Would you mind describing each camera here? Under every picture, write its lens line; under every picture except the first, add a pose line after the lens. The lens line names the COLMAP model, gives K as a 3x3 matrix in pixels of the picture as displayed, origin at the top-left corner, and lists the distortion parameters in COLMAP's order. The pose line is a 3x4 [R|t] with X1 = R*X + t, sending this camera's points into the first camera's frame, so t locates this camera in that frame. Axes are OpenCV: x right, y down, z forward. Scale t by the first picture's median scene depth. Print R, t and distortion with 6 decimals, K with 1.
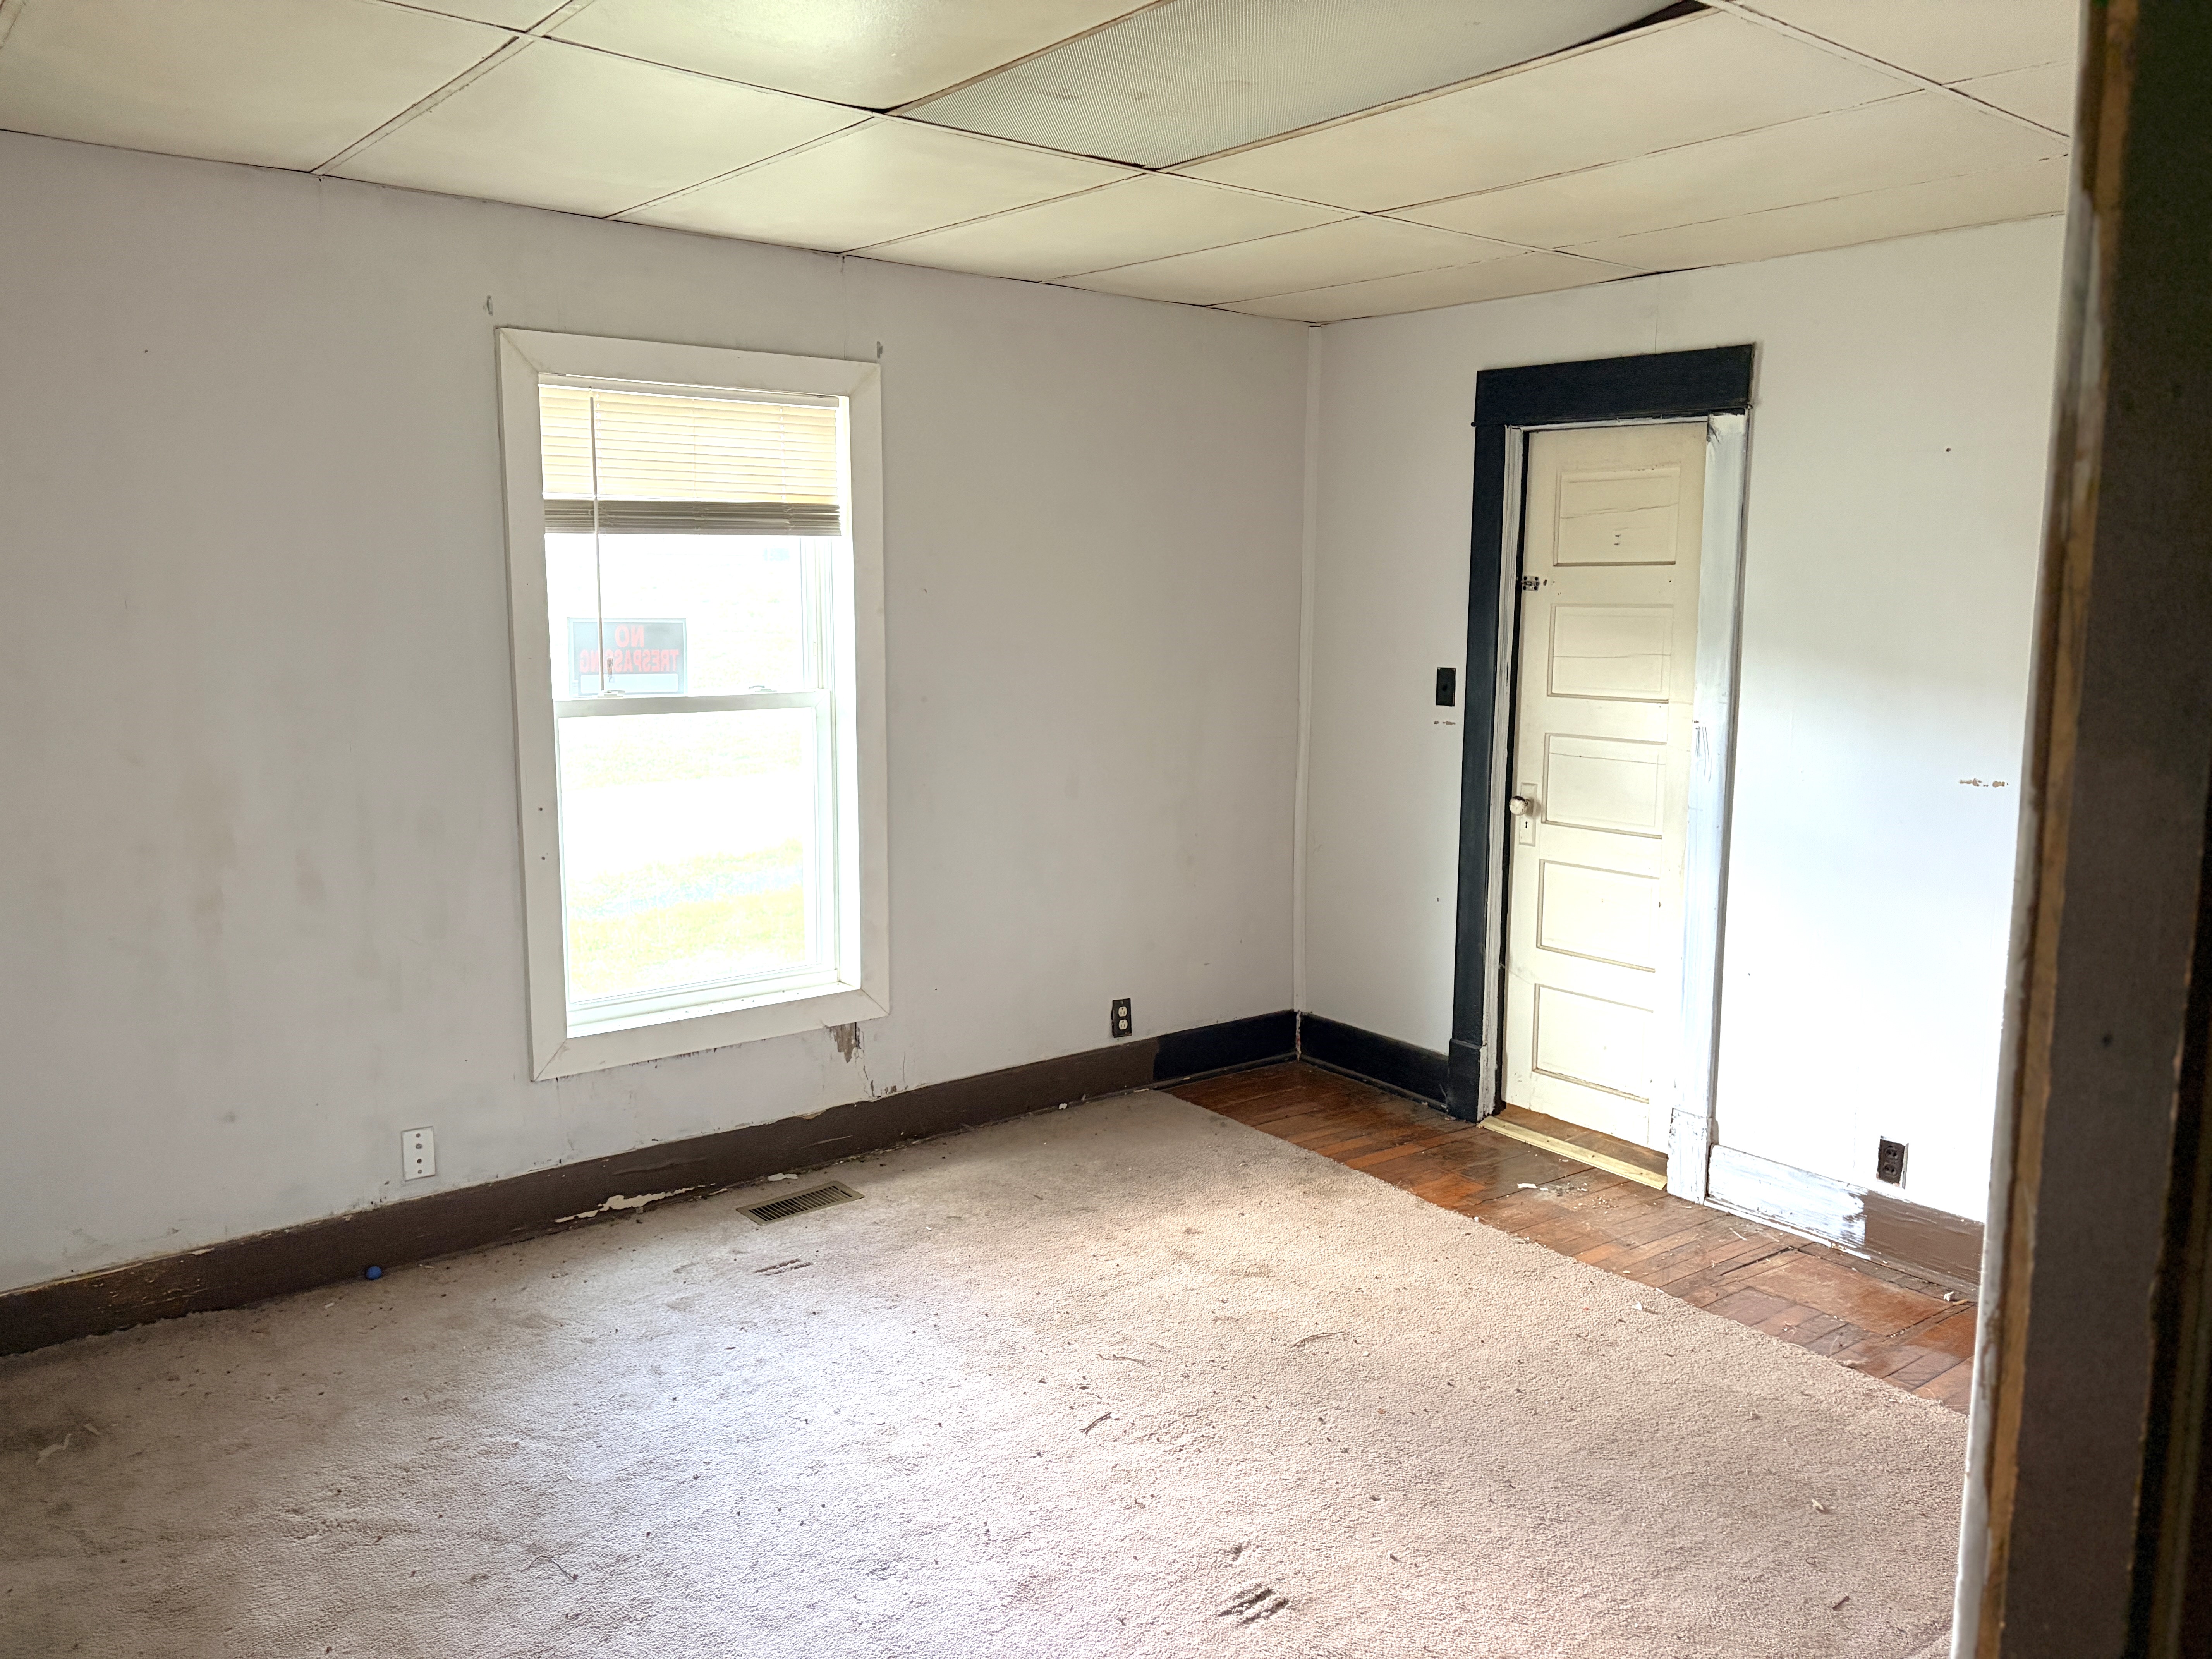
lens RADIAL K [[1693.5, 0, 1106.0], [0, 1693.5, 829.5], [0, 0, 1]] dist [0.002125, 0.002100]
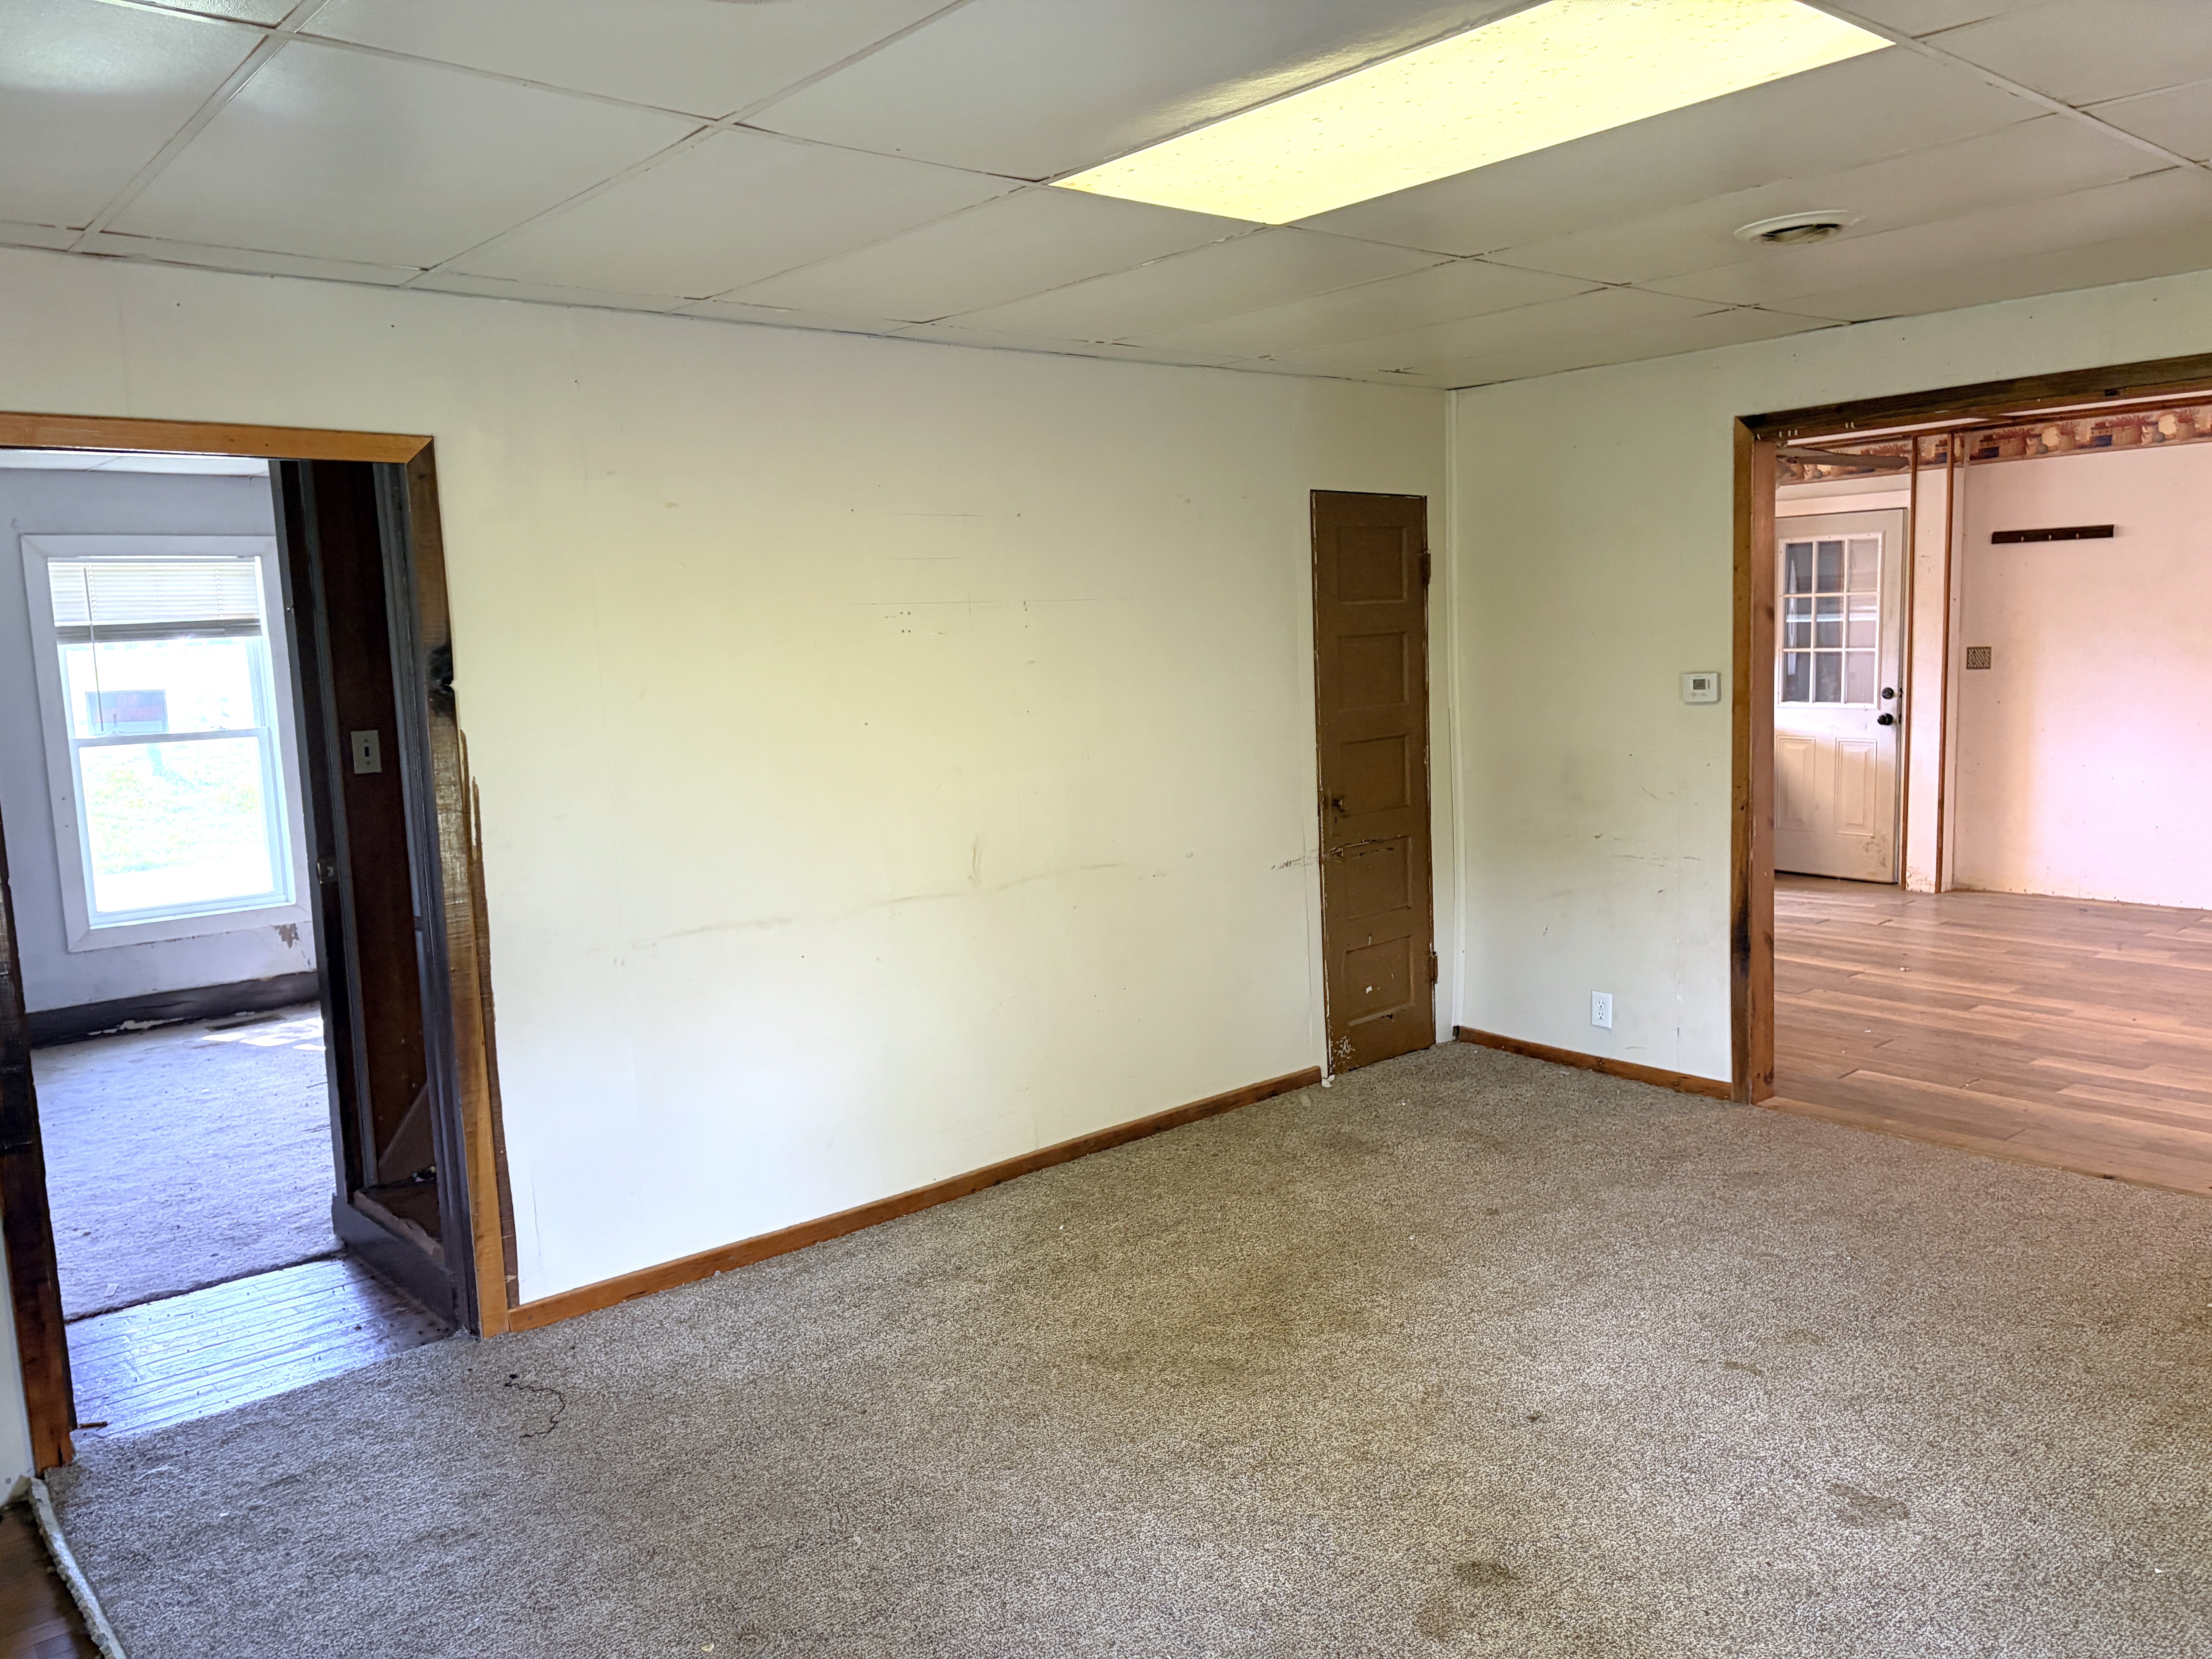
lens RADIAL K [[1691.8, 0, 1111.8], [0, 1691.8, 854.1], [0, 0, 1]] dist [0.005699, 0.004552]
pose [[0.998184, -0.051504, 0.031227, 0.691753], [0.052019, 0.998519, -0.015926, 0.128486], [-0.030361, 0.017521, 0.999385, -0.797671]]
